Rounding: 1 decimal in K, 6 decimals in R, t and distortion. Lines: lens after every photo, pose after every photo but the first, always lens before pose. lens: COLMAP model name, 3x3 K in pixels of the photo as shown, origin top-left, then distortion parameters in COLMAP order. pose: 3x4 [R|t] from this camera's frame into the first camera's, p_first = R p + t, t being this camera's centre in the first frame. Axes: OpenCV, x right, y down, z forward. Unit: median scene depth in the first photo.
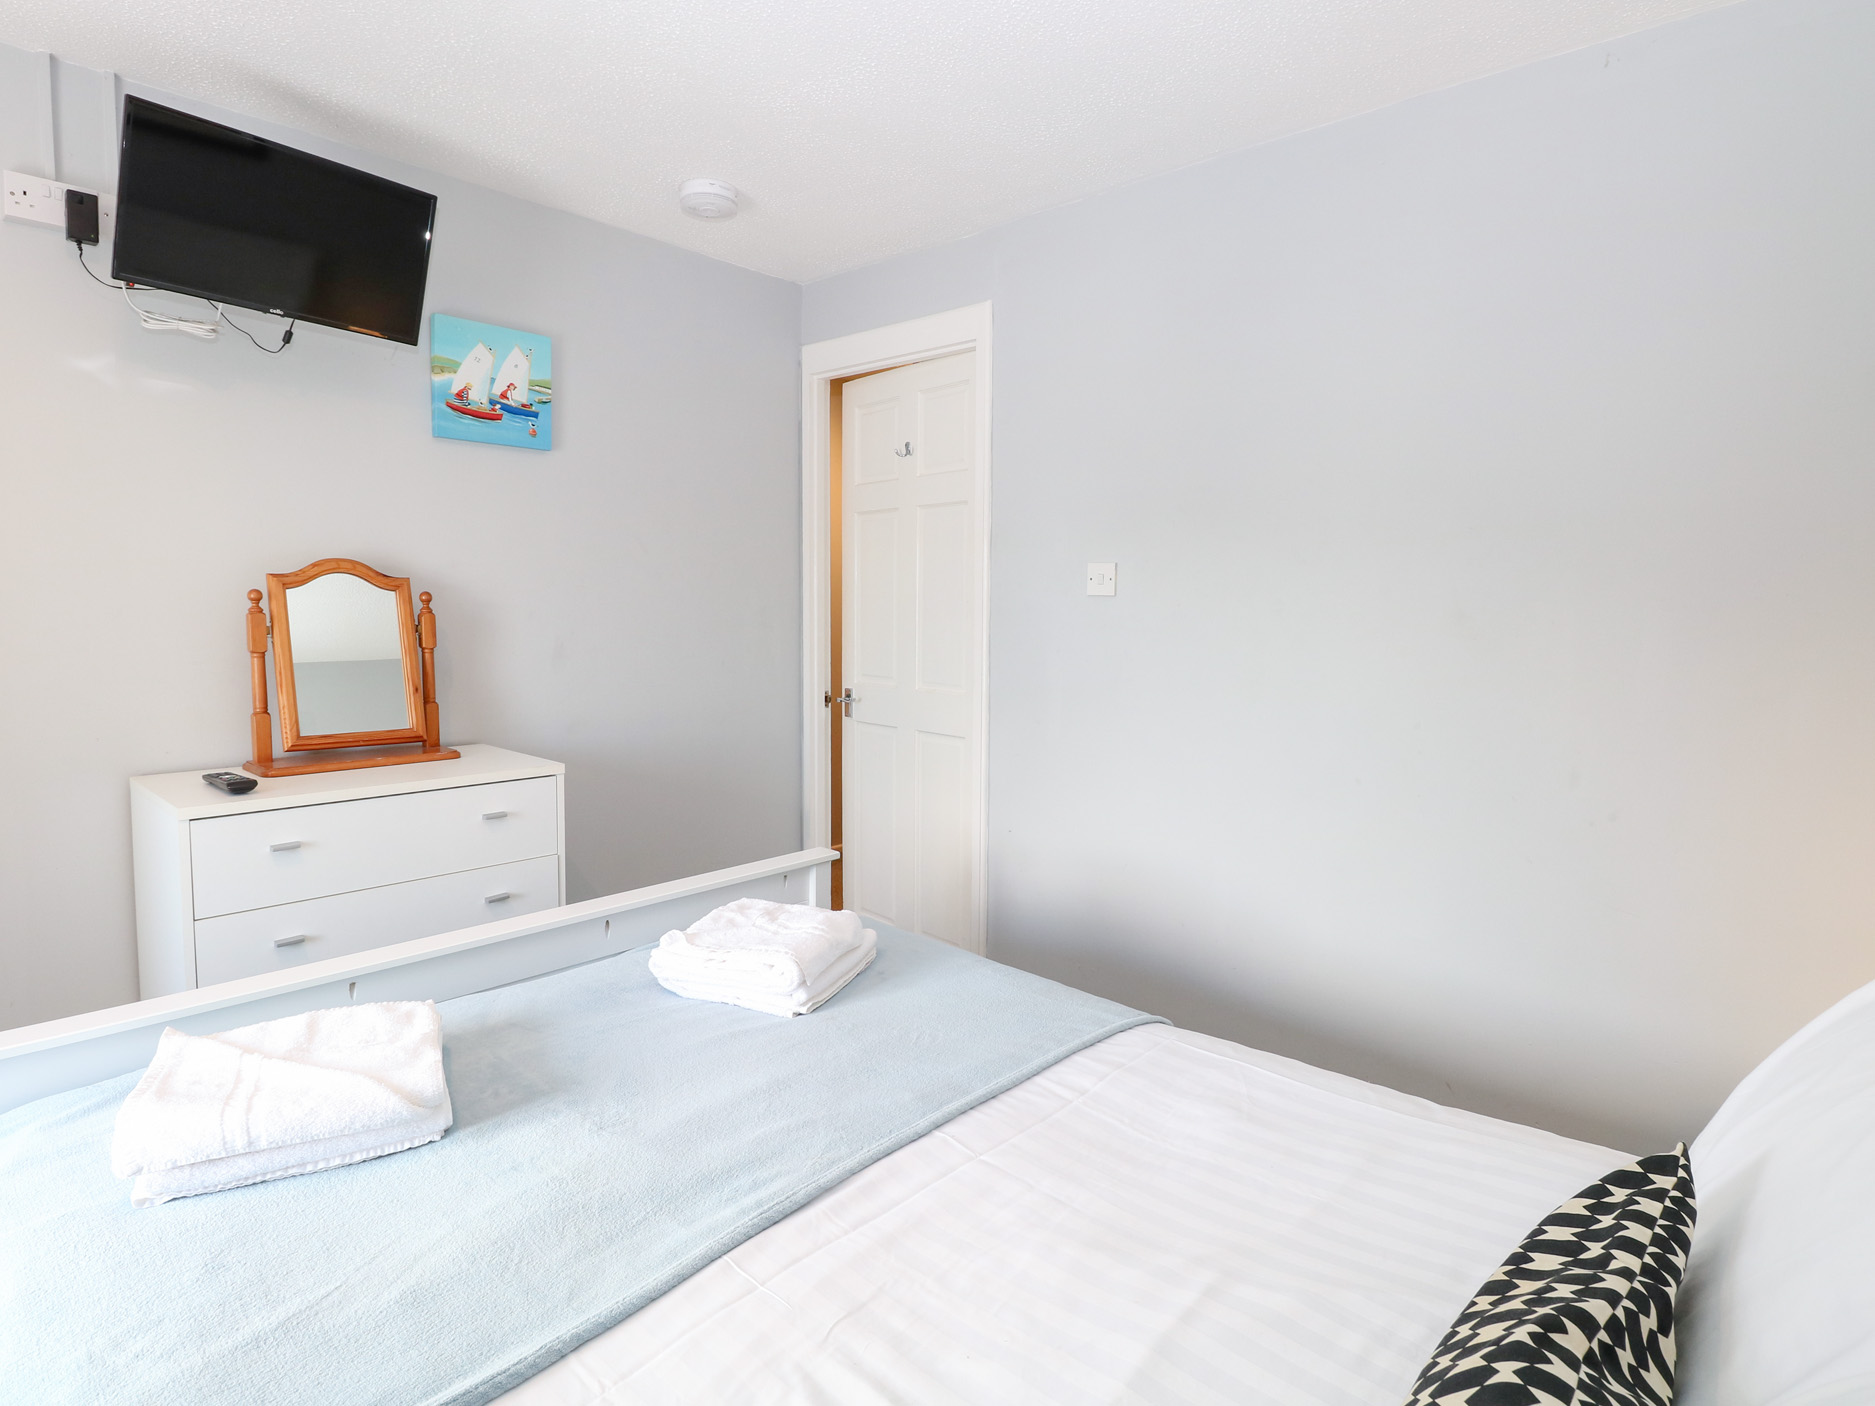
lens RADIAL K [[992.0, 0, 932.0], [0, 992.0, 682.4], [0, 0, 1]] dist [0.001147, -0.014380]
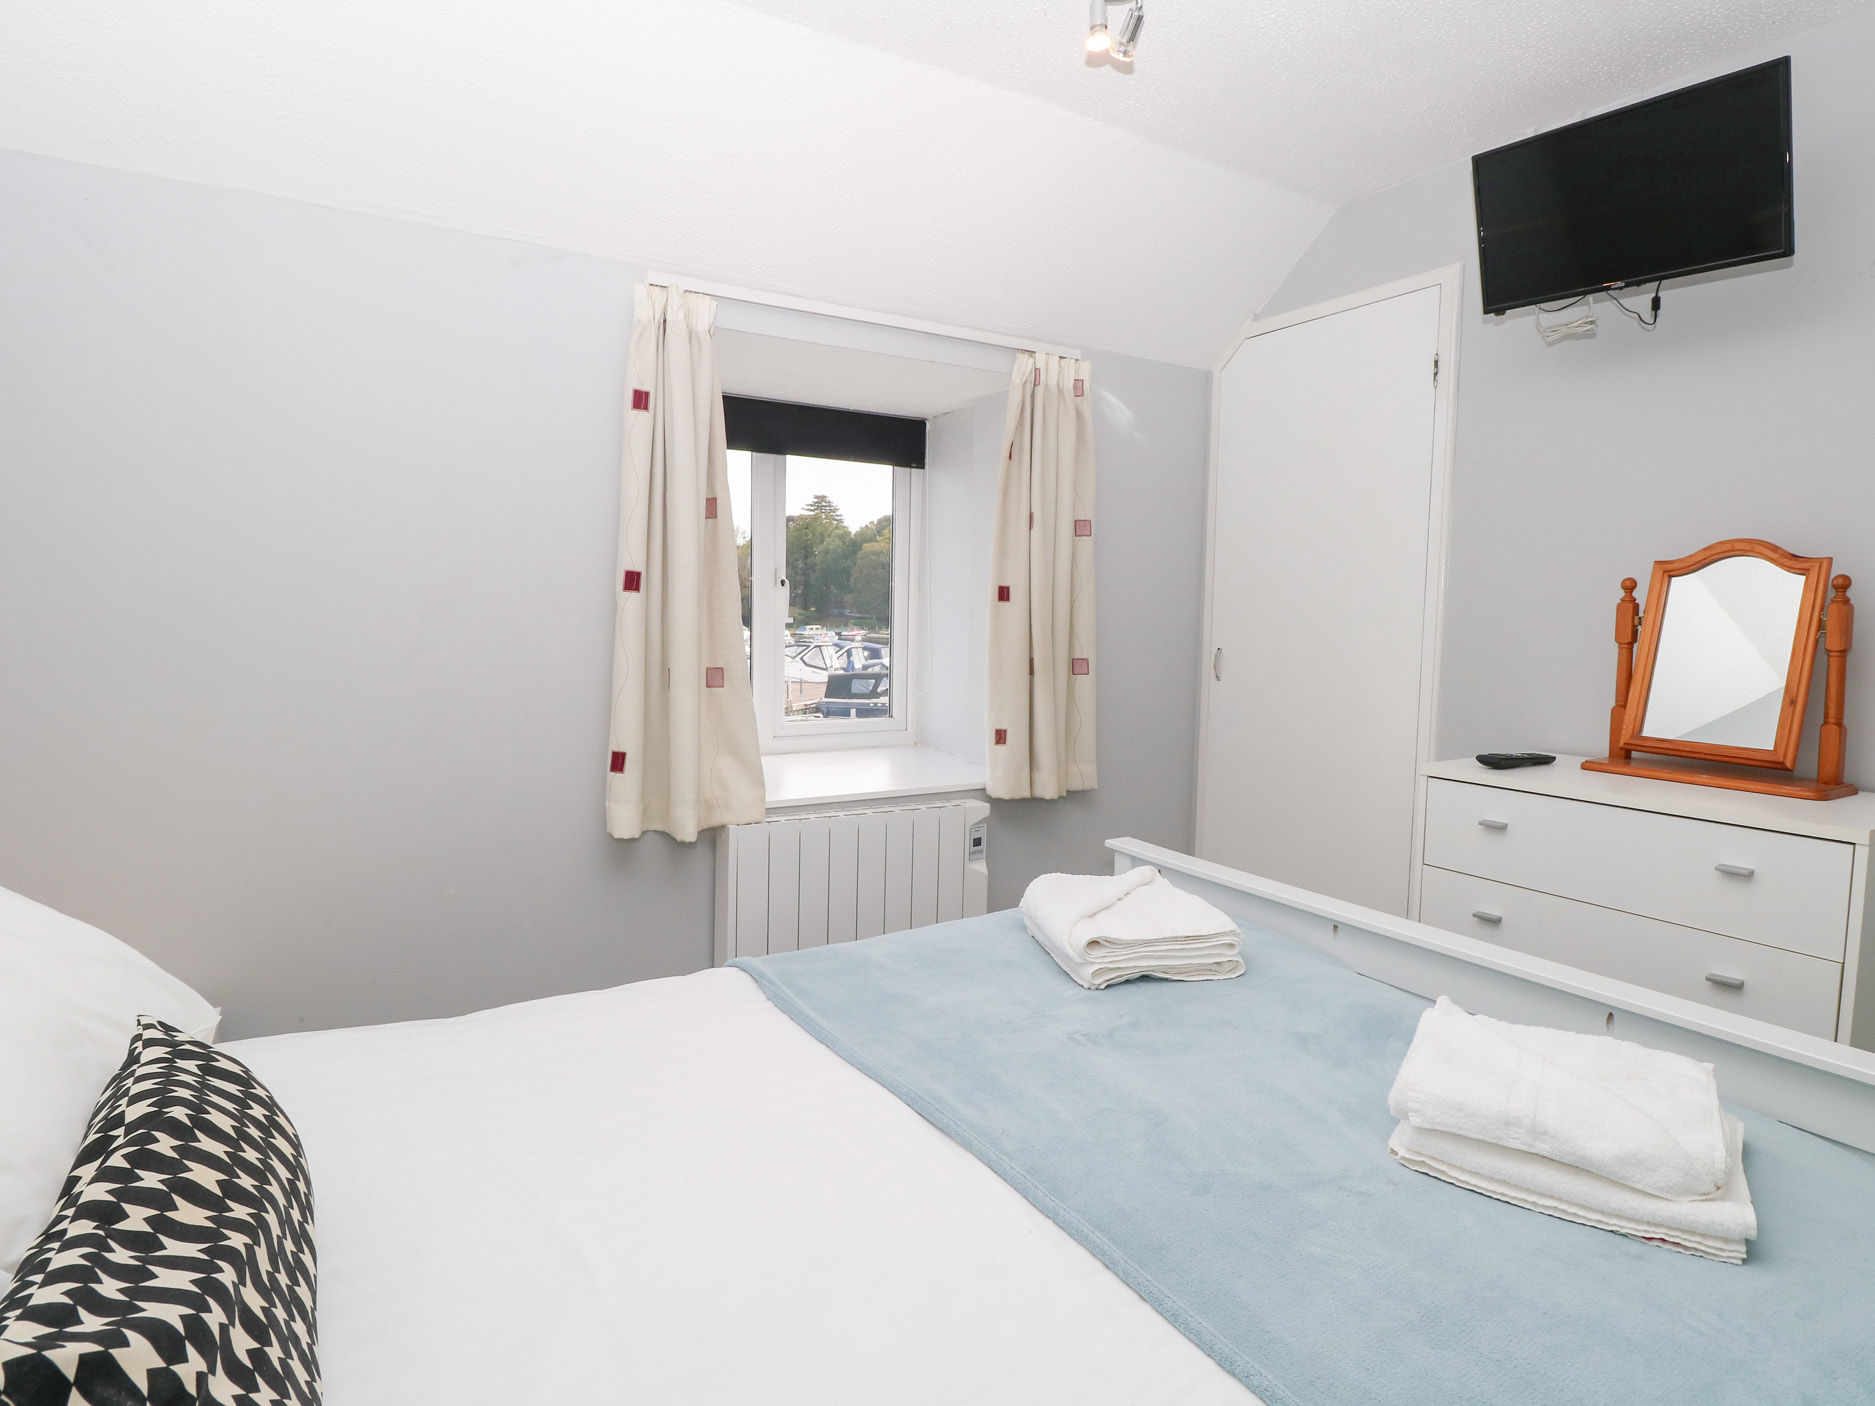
lens RADIAL K [[992.0, 0, 932.0], [0, 992.0, 682.4], [0, 0, 1]] dist [0.001147, -0.014380]
pose [[-0.259040, 0.058105, -0.964117, 0.414213], [-0.093609, 0.991980, 0.084935, -0.011445], [0.961320, 0.112251, -0.251523, 0.586814]]
